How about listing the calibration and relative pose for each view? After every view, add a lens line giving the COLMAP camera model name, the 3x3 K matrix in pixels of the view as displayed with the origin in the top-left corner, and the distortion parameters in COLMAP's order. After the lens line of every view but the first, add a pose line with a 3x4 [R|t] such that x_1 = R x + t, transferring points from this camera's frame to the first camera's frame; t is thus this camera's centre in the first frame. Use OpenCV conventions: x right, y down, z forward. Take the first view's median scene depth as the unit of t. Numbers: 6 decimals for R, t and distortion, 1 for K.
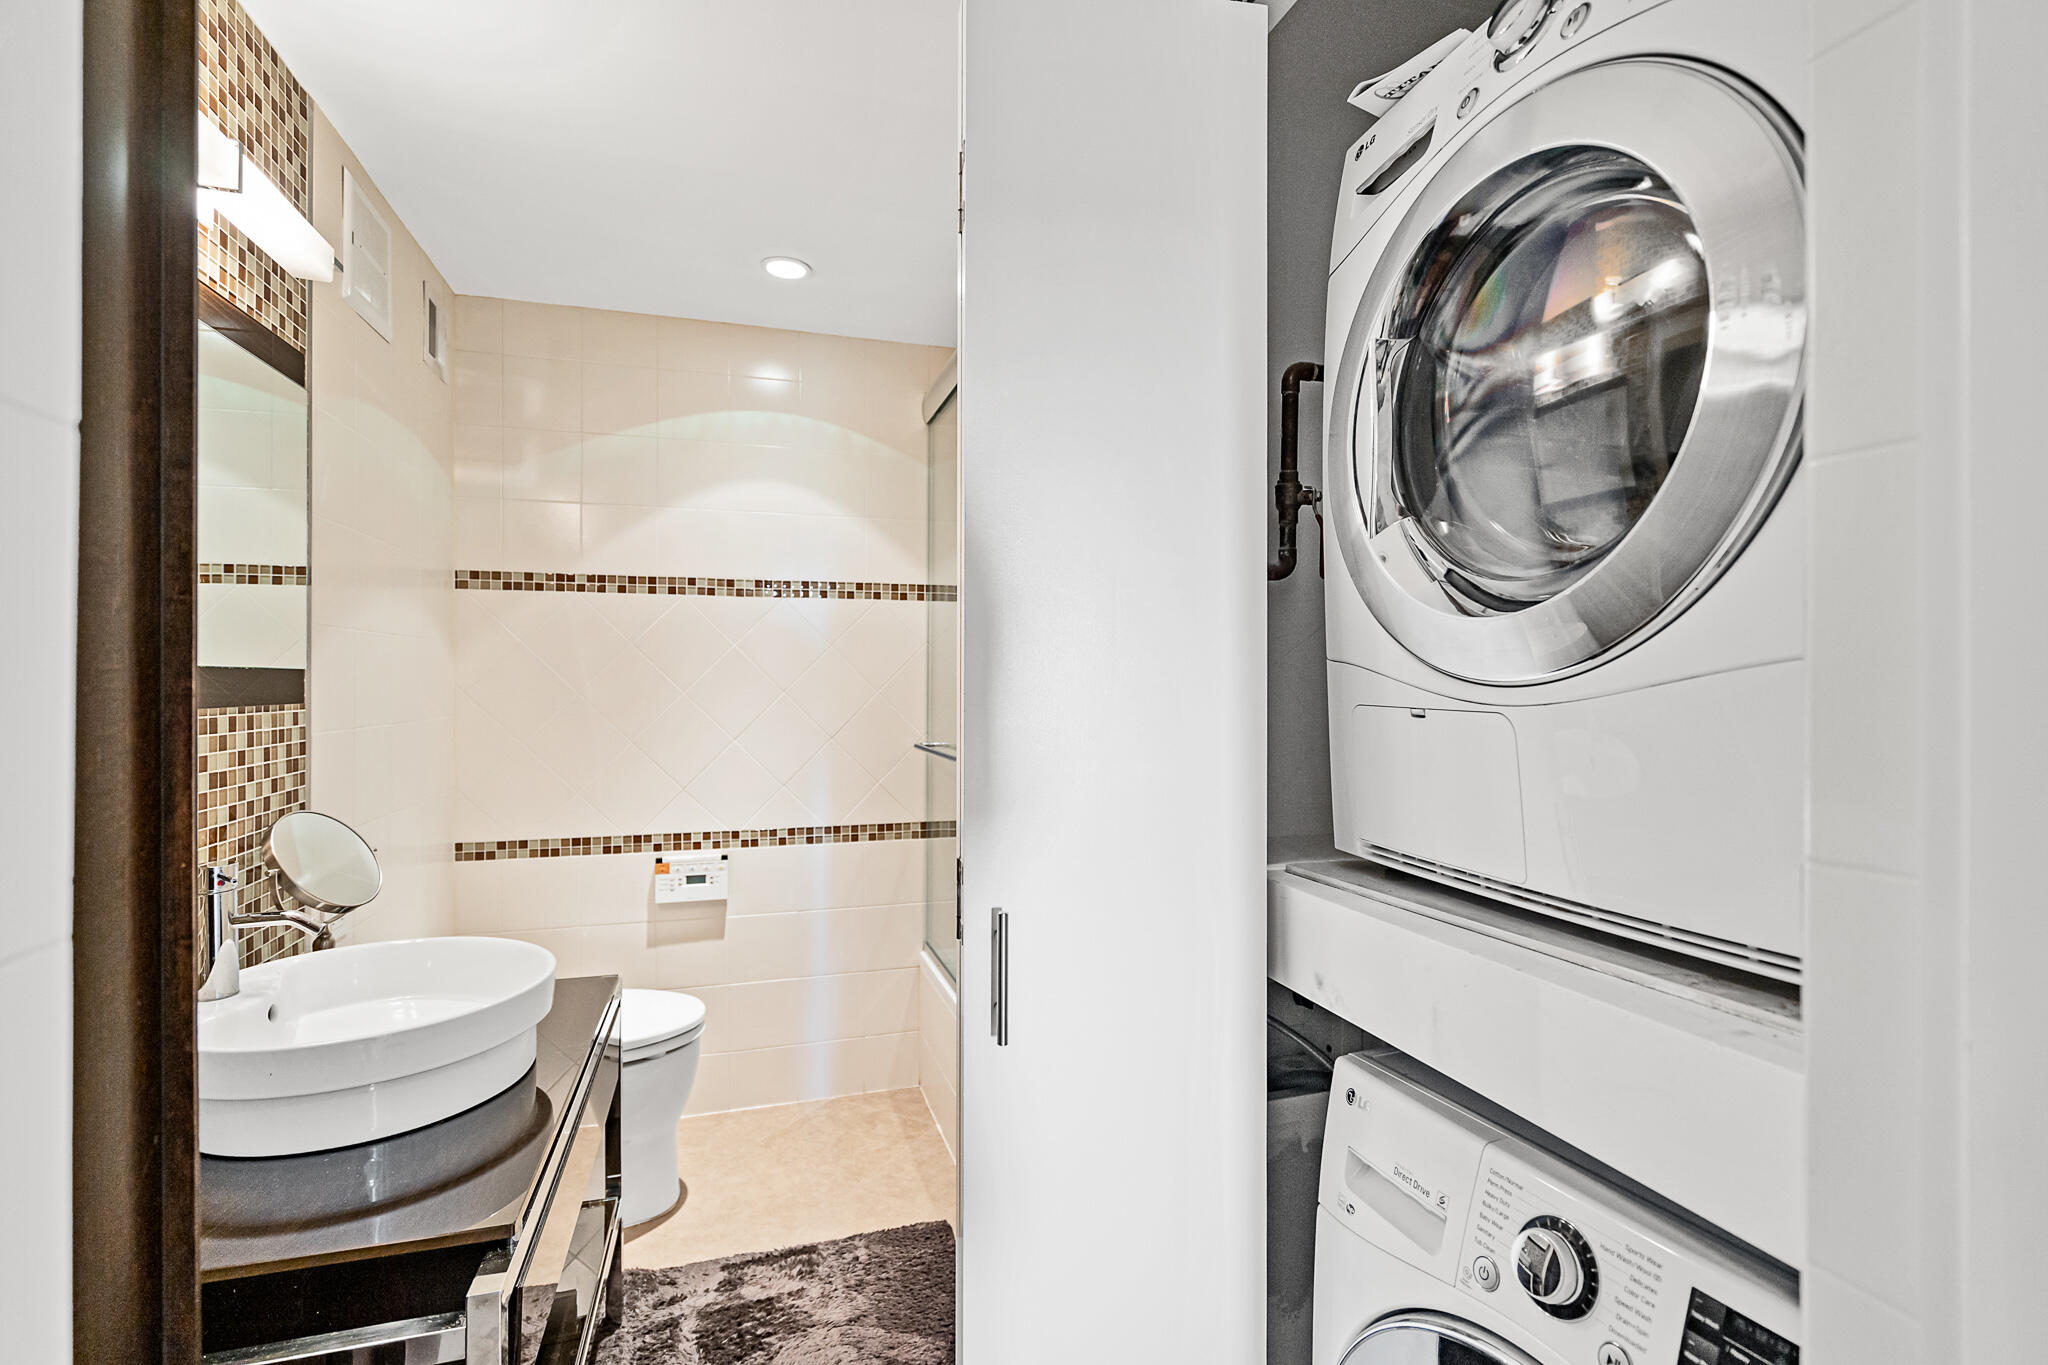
lens RADIAL K [[935.1, 0, 1034.2], [0, 935.1, 679.8], [0, 0, 1]] dist [0.000506, -0.000697]
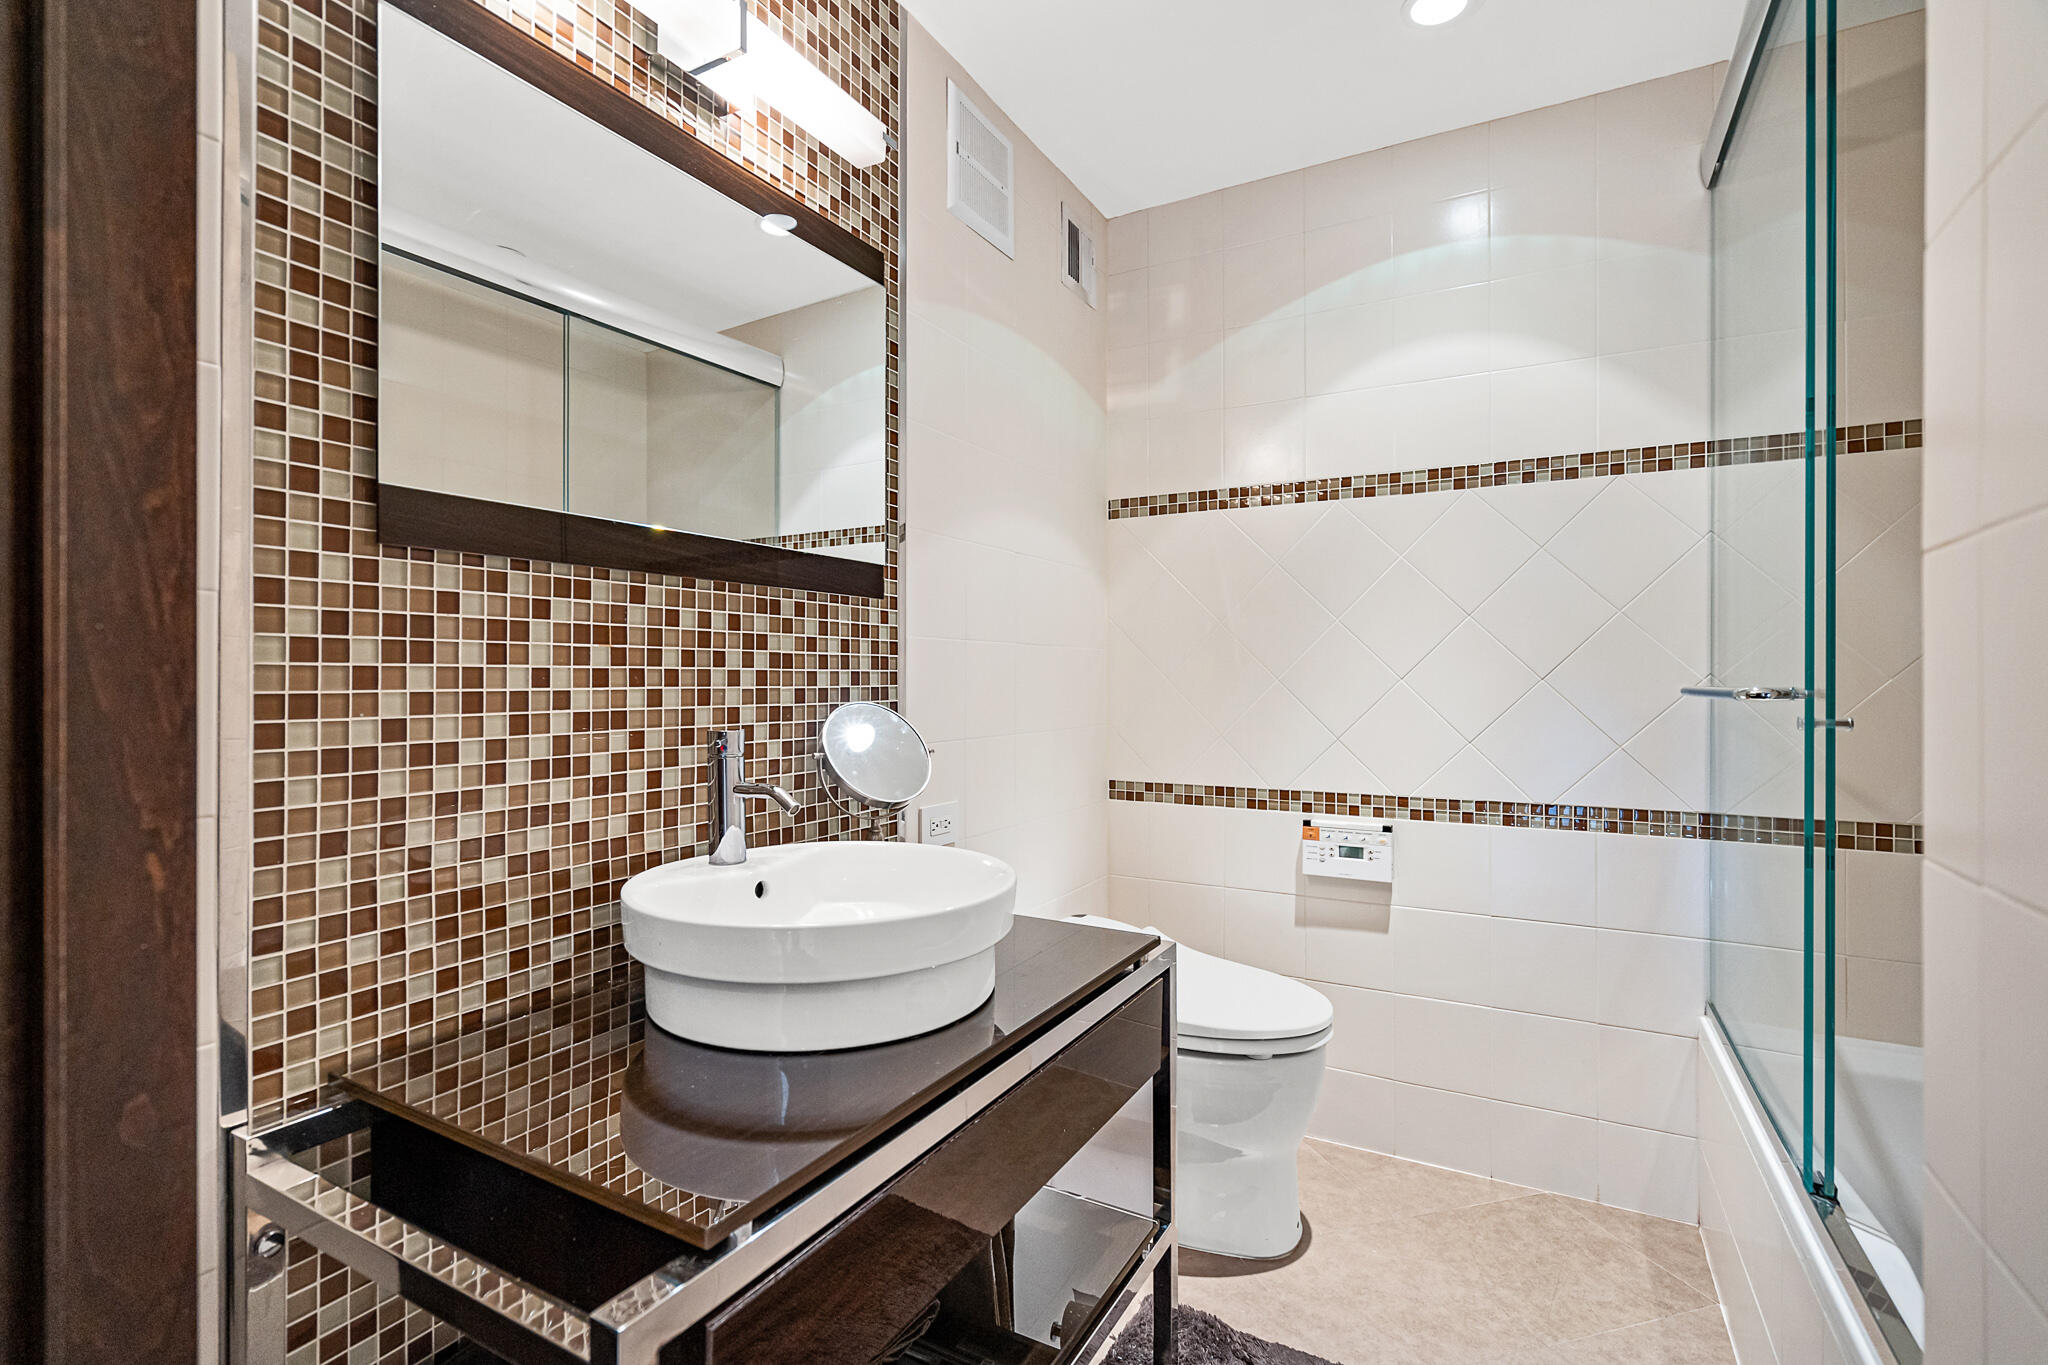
lens RADIAL K [[935.1, 0, 1035.2], [0, 935.1, 678.9], [0, 0, 1]] dist [0.000506, -0.000697]
pose [[0.686219, -0.005231, -0.727376, 0.047652], [0.002952, 0.999986, -0.004406, 0.091146], [0.727389, 0.000877, 0.686225, 0.341119]]
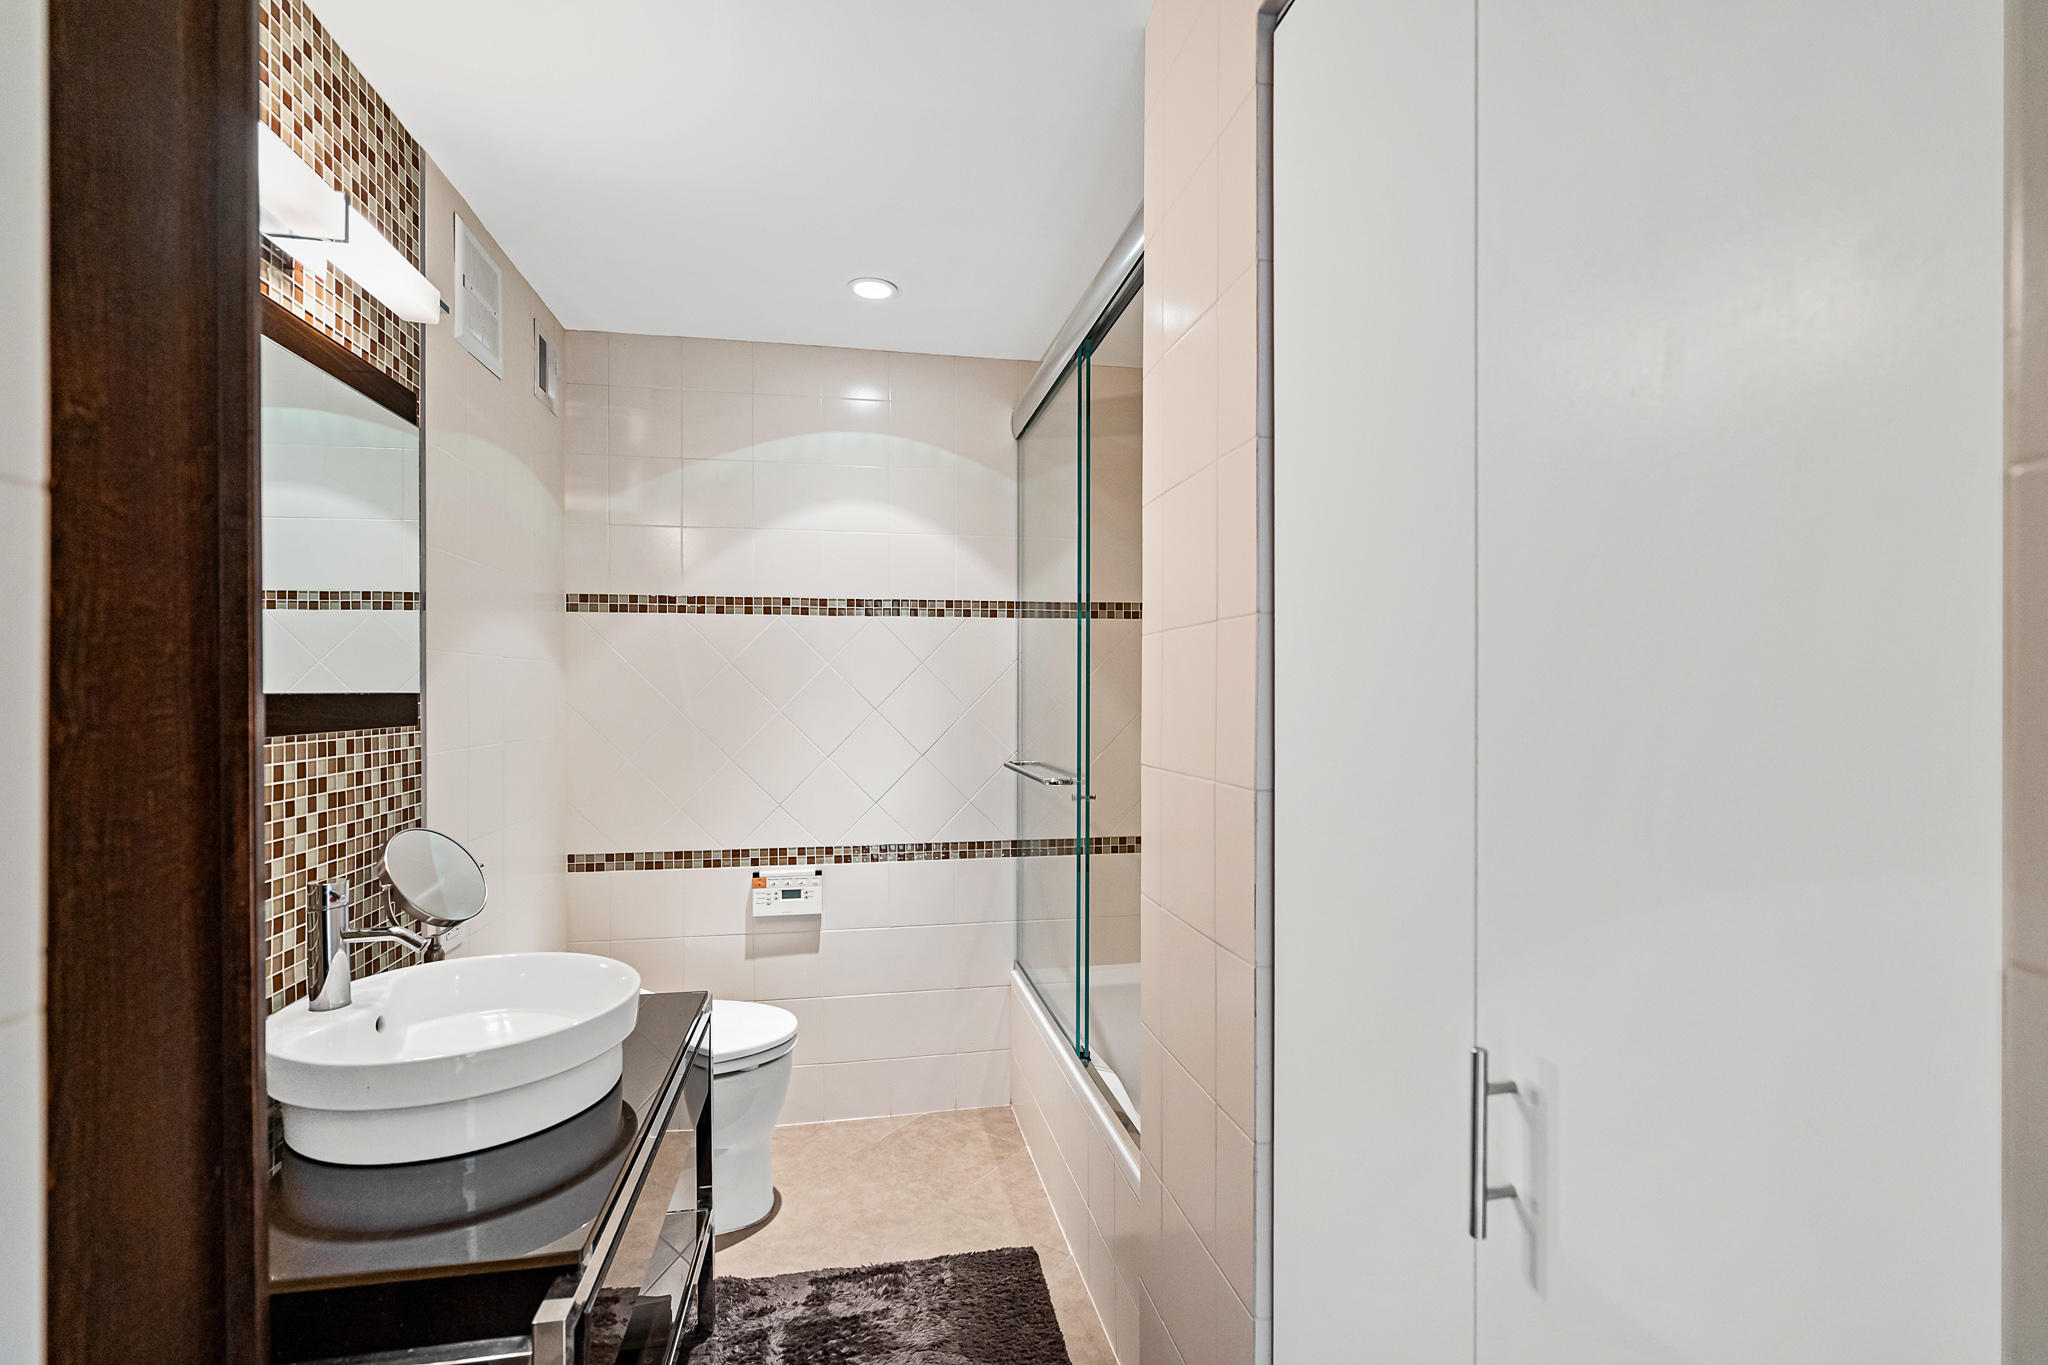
lens RADIAL K [[935.1, 0, 1035.2], [0, 935.1, 695.1], [0, 0, 1]] dist [0.000506, -0.000697]
pose [[0.993858, -0.002292, -0.110635, 0.020780], [0.002836, 0.999985, 0.004761, -0.009821], [0.110622, -0.005046, 0.993850, 0.024412]]
